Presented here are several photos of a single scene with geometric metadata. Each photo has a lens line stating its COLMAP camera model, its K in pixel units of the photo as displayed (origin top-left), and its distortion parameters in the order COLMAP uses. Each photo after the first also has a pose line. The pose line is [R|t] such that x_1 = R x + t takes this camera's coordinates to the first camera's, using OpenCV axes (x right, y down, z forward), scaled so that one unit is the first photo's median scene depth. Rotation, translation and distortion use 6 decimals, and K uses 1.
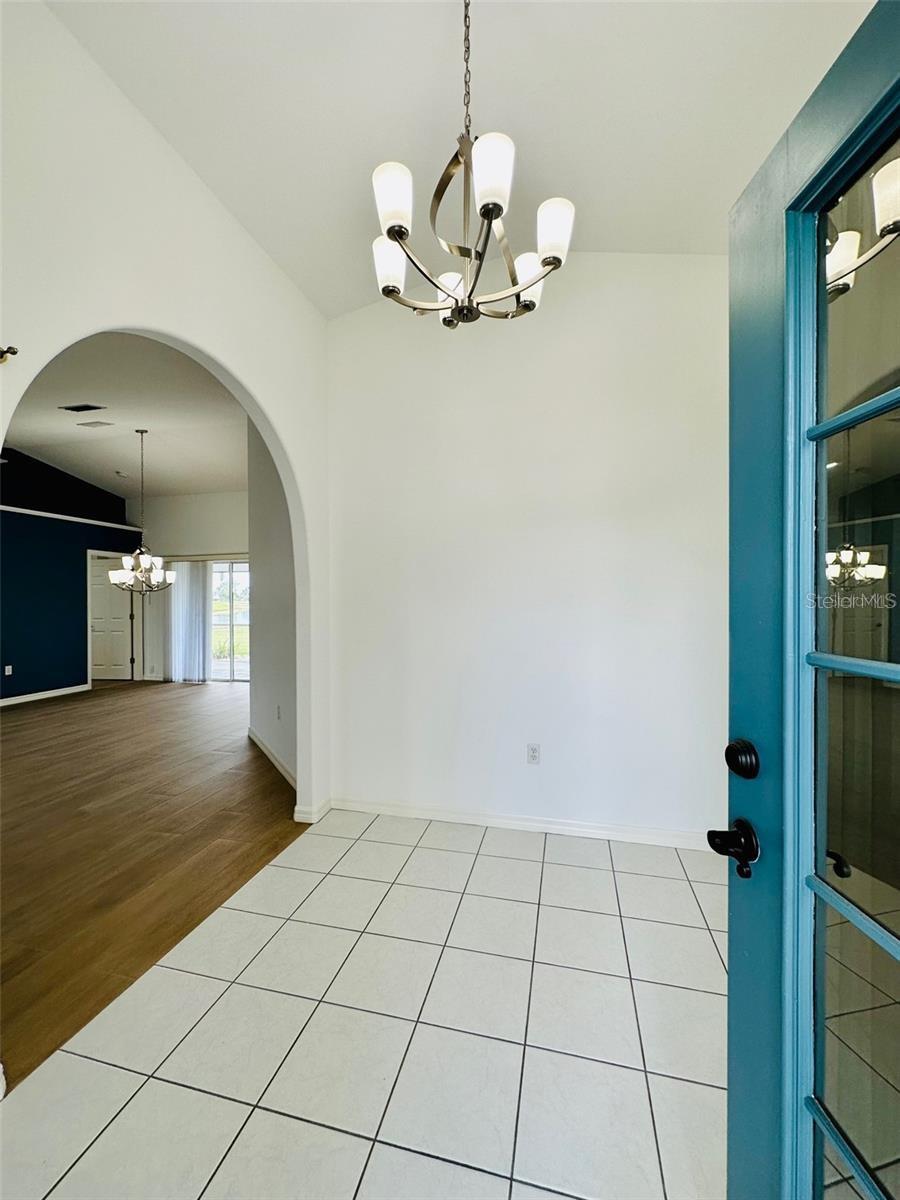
lens RADIAL K [[477.7, 0, 453.1], [0, 477.7, 601.8], [0, 0, 1]] dist [-0.001215, 0.000187]
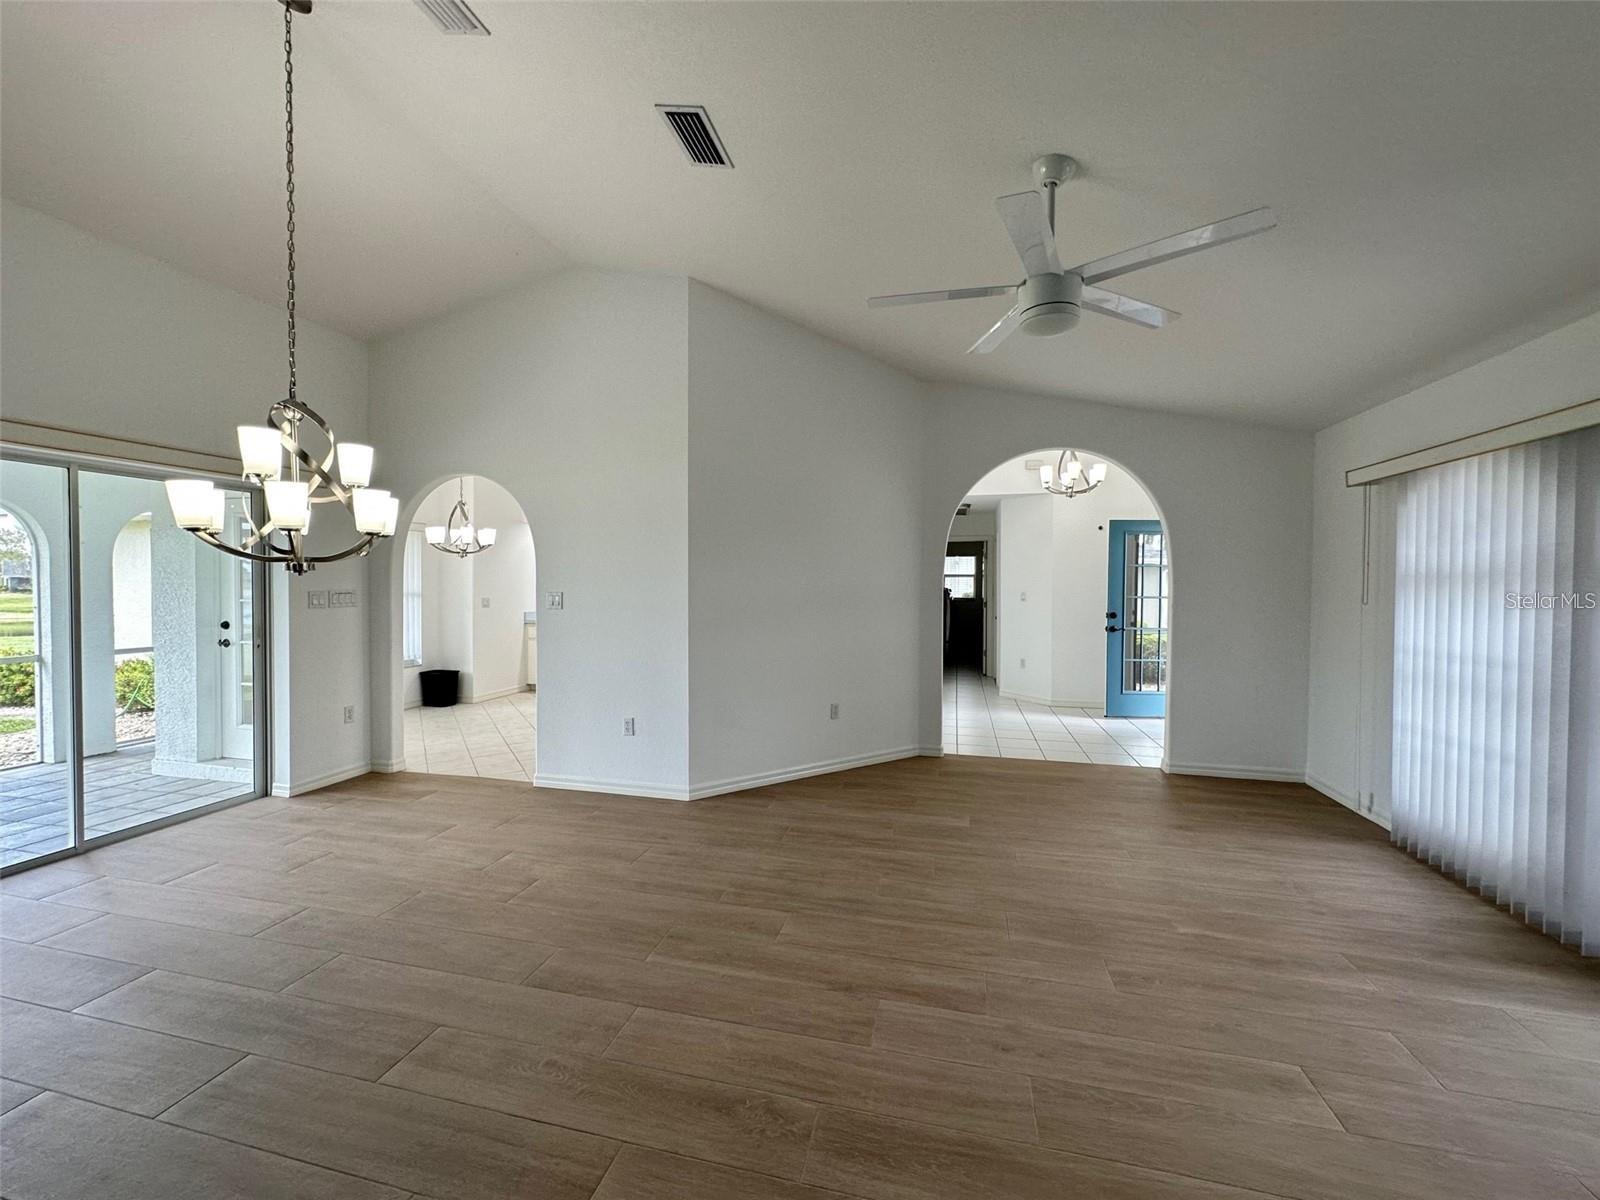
lens RADIAL K [[636.9, 0, 796.7], [0, 636.9, 594.1], [0, 0, 1]] dist [-0.001215, 0.000187]
pose [[0.005306, -0.008101, 0.999953, -0.884900], [0.003574, 0.999961, 0.008082, -0.002537], [-0.999980, 0.003531, 0.005335, 0.592979]]
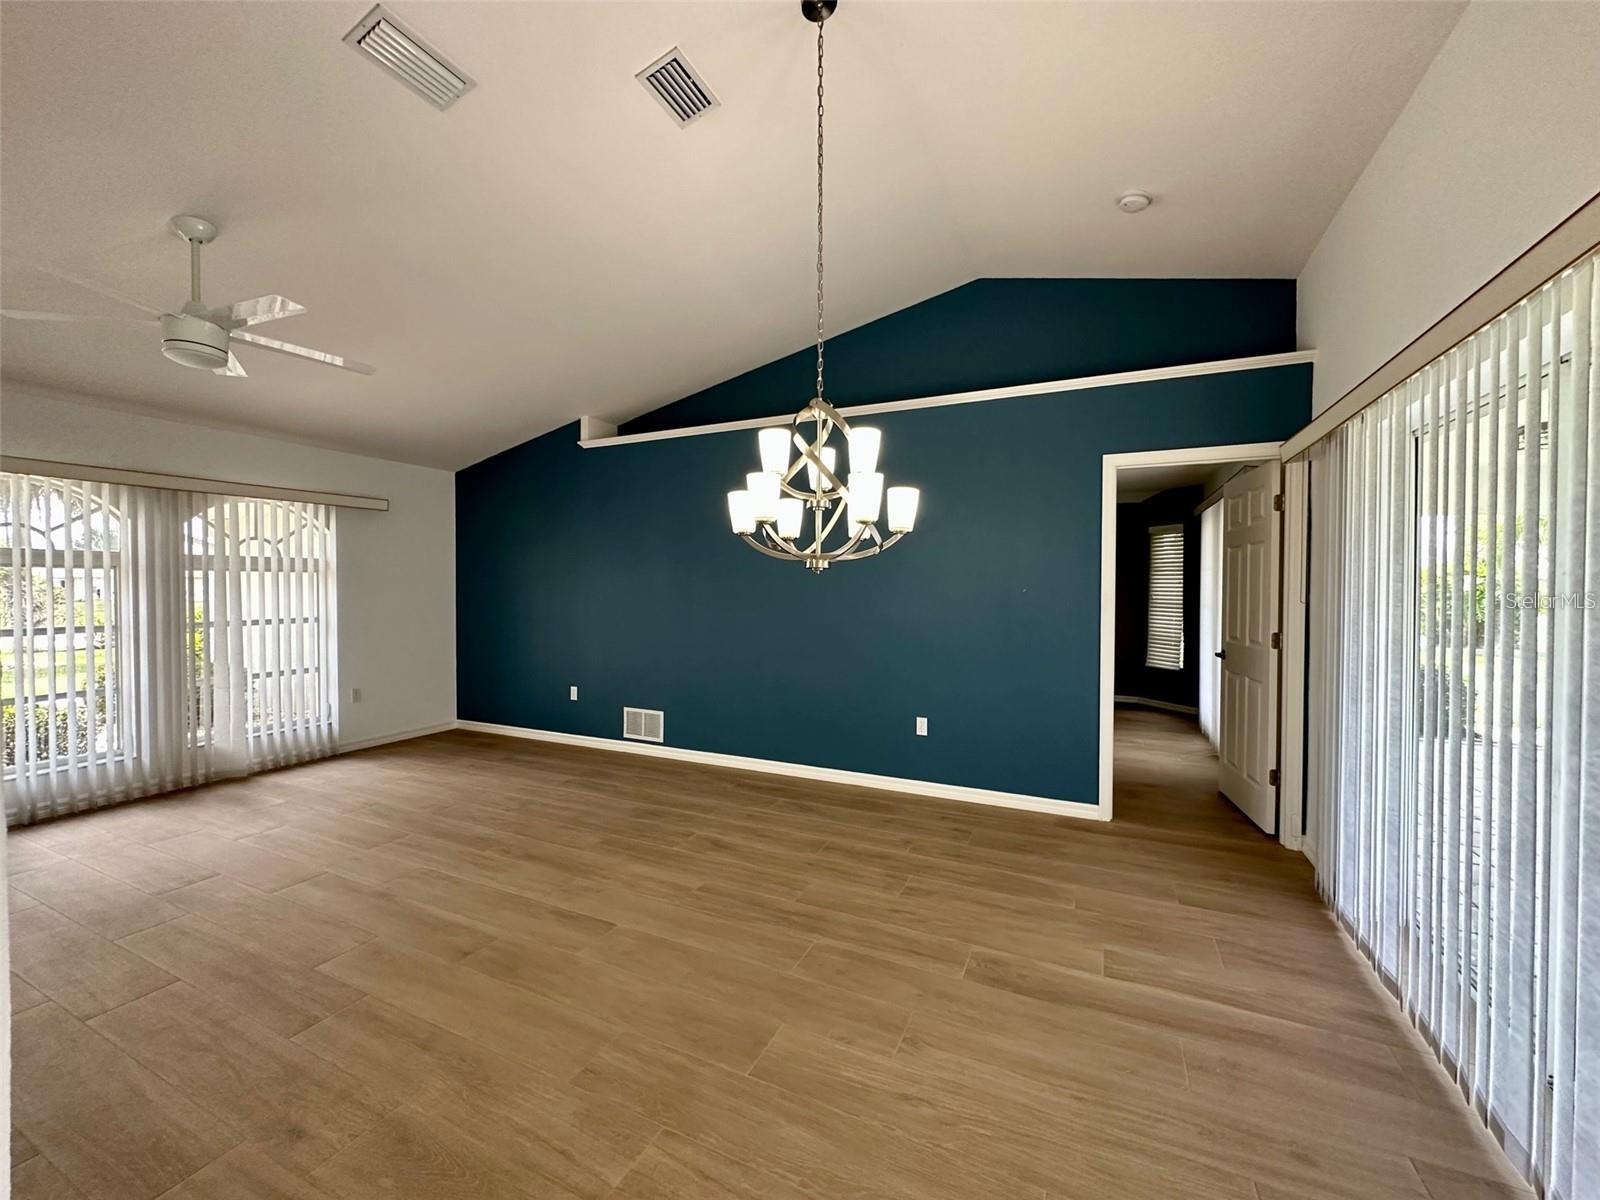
lens RADIAL K [[636.9, 0, 802.0], [0, 636.9, 605.0], [0, 0, 1]] dist [-0.001215, 0.000187]
pose [[-0.199951, 0.036608, -0.979122, -0.230863], [-0.008749, 0.999195, 0.039145, -0.007768], [0.979767, 0.016393, -0.199469, 0.911031]]
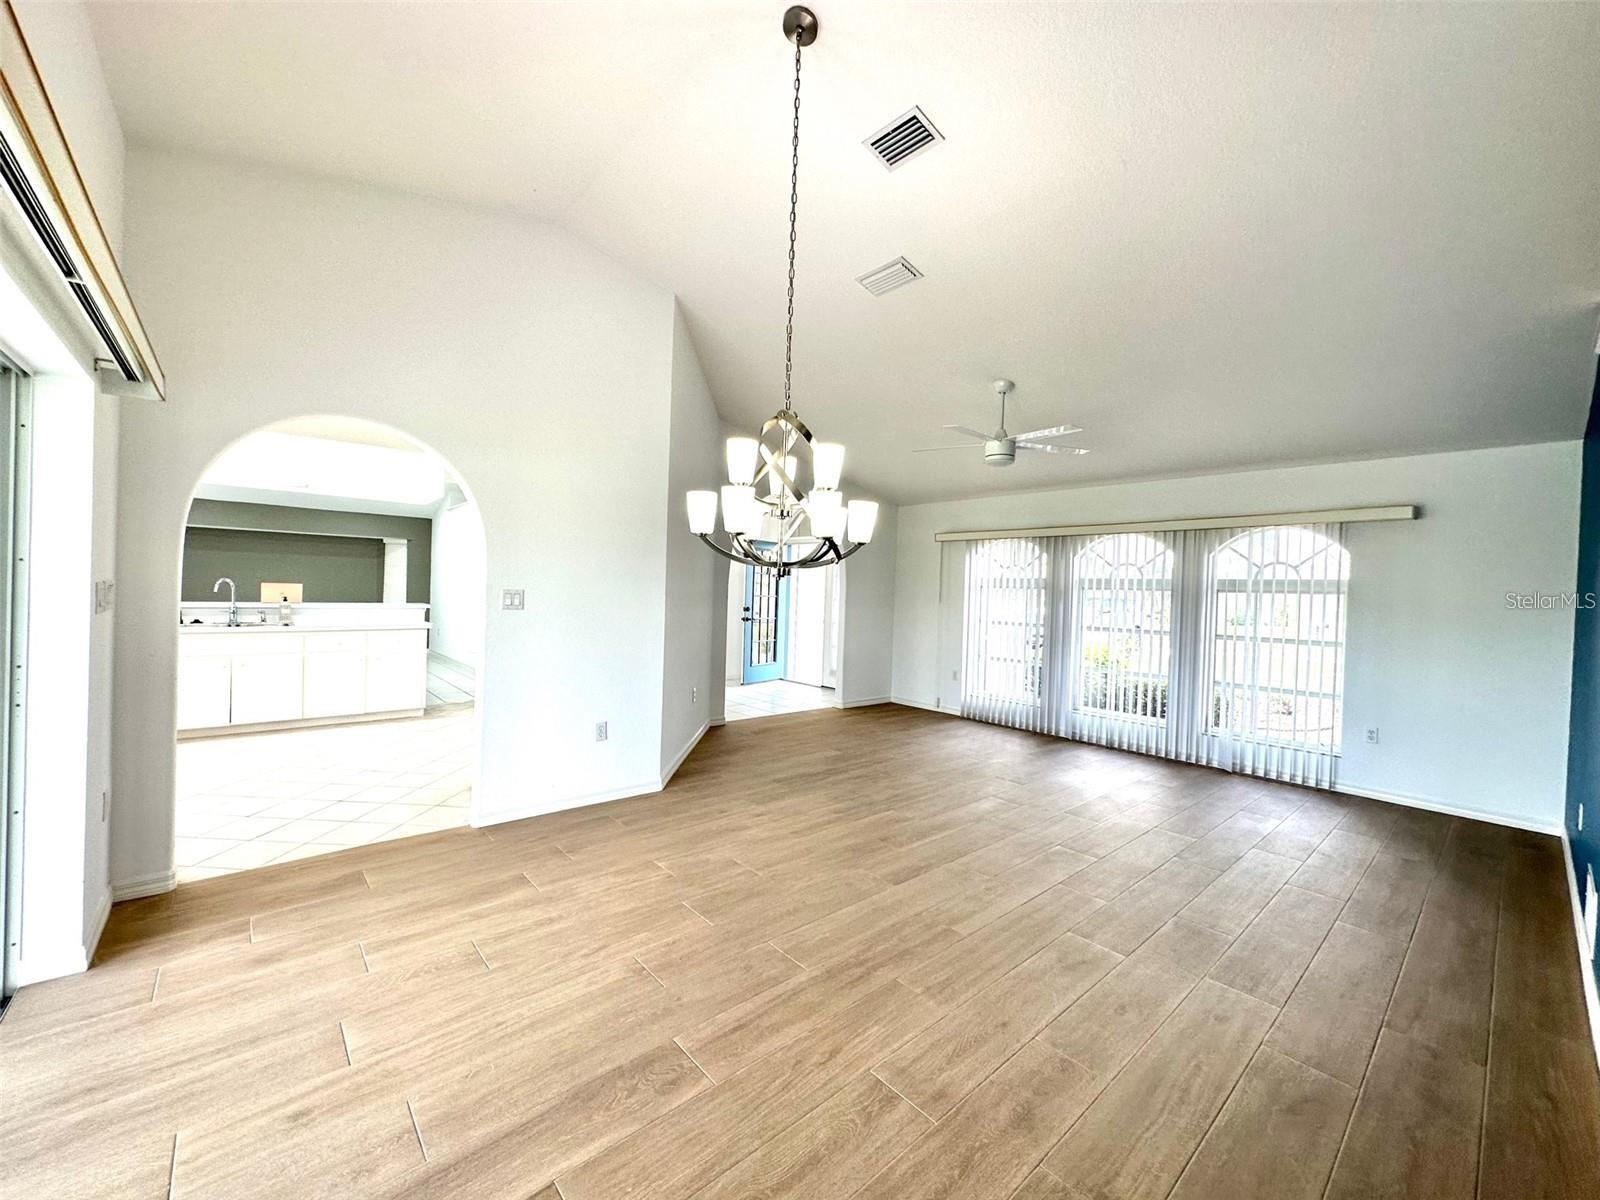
lens RADIAL K [[636.9, 0, 797.4], [0, 636.9, 604.9], [0, 0, 1]] dist [-0.001215, 0.000187]
pose [[-0.816388, -0.032004, 0.576616, -0.758662], [-0.020811, 0.999445, 0.026006, -0.006686], [-0.577129, 0.009231, -0.816601, 1.126209]]
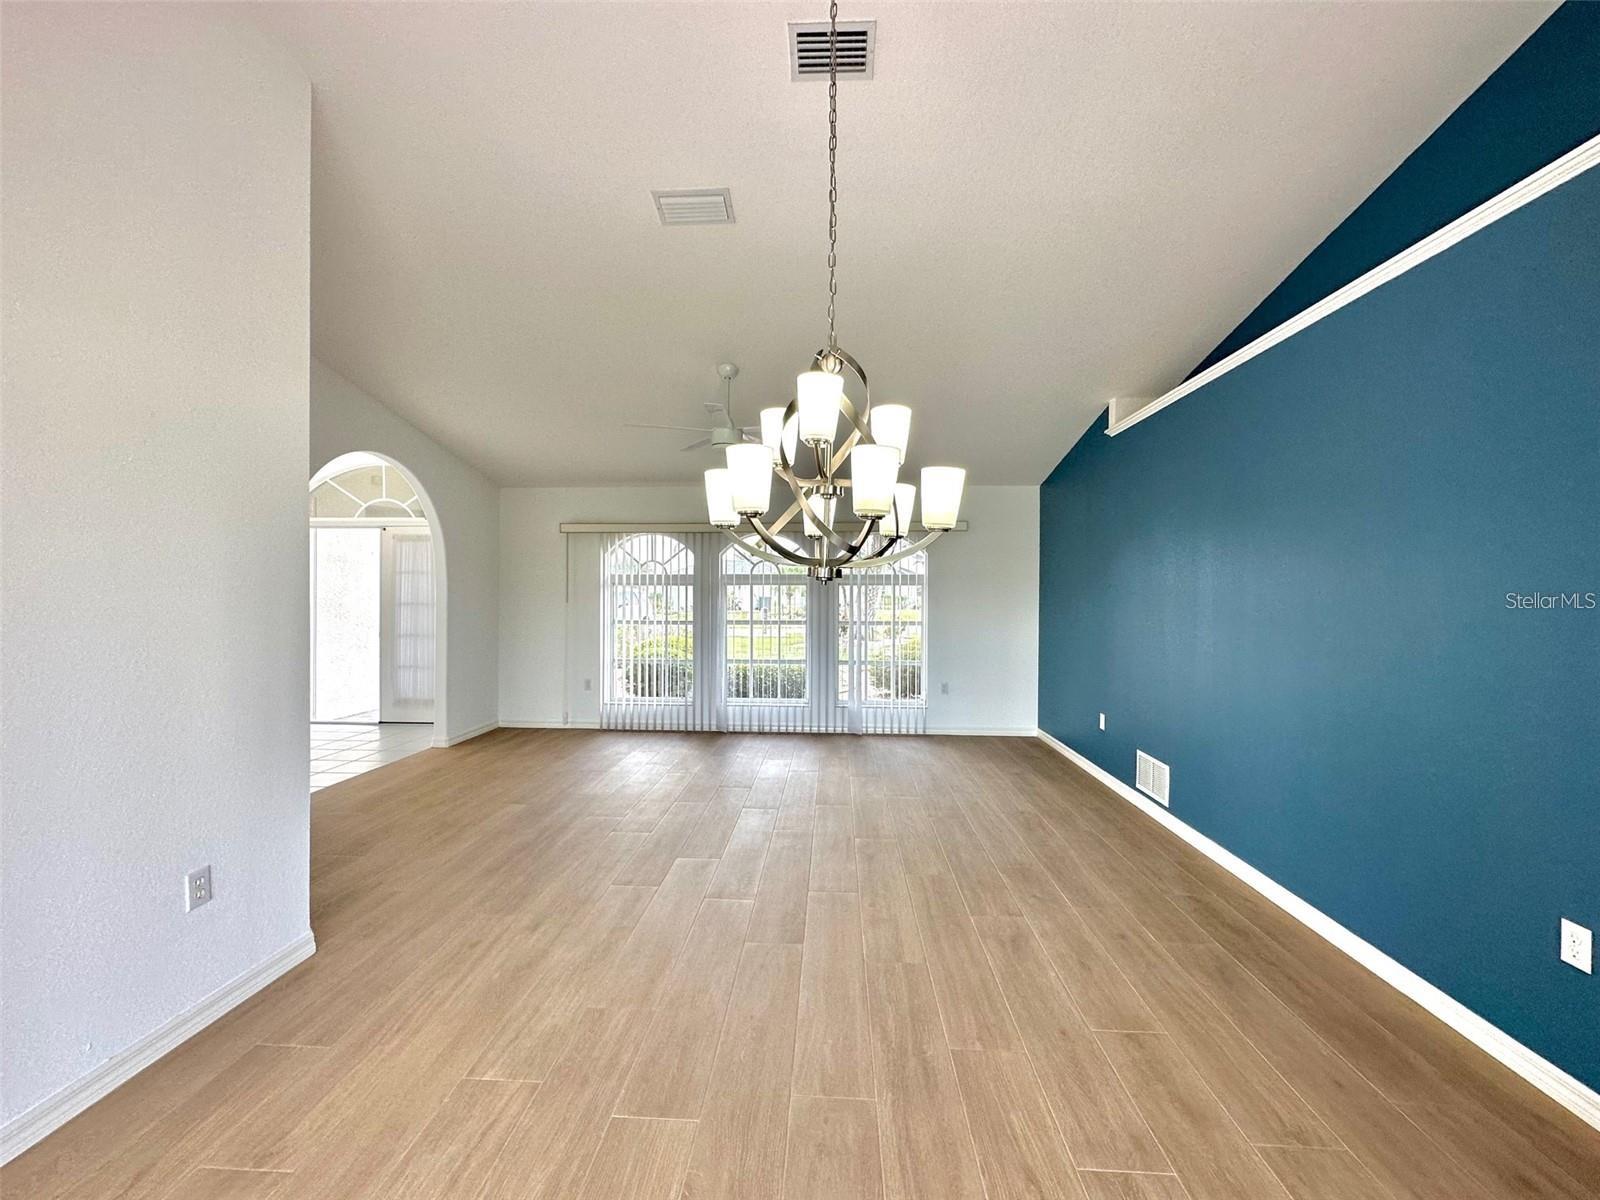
lens RADIAL K [[636.9, 0, 800.2], [0, 636.9, 603.5], [0, 0, 1]] dist [-0.001215, 0.000187]
pose [[-0.983056, 0.005177, -0.183234, -0.500166], [0.000778, 0.999710, 0.024071, -0.009454], [0.183306, 0.023520, -0.982775, 1.089604]]
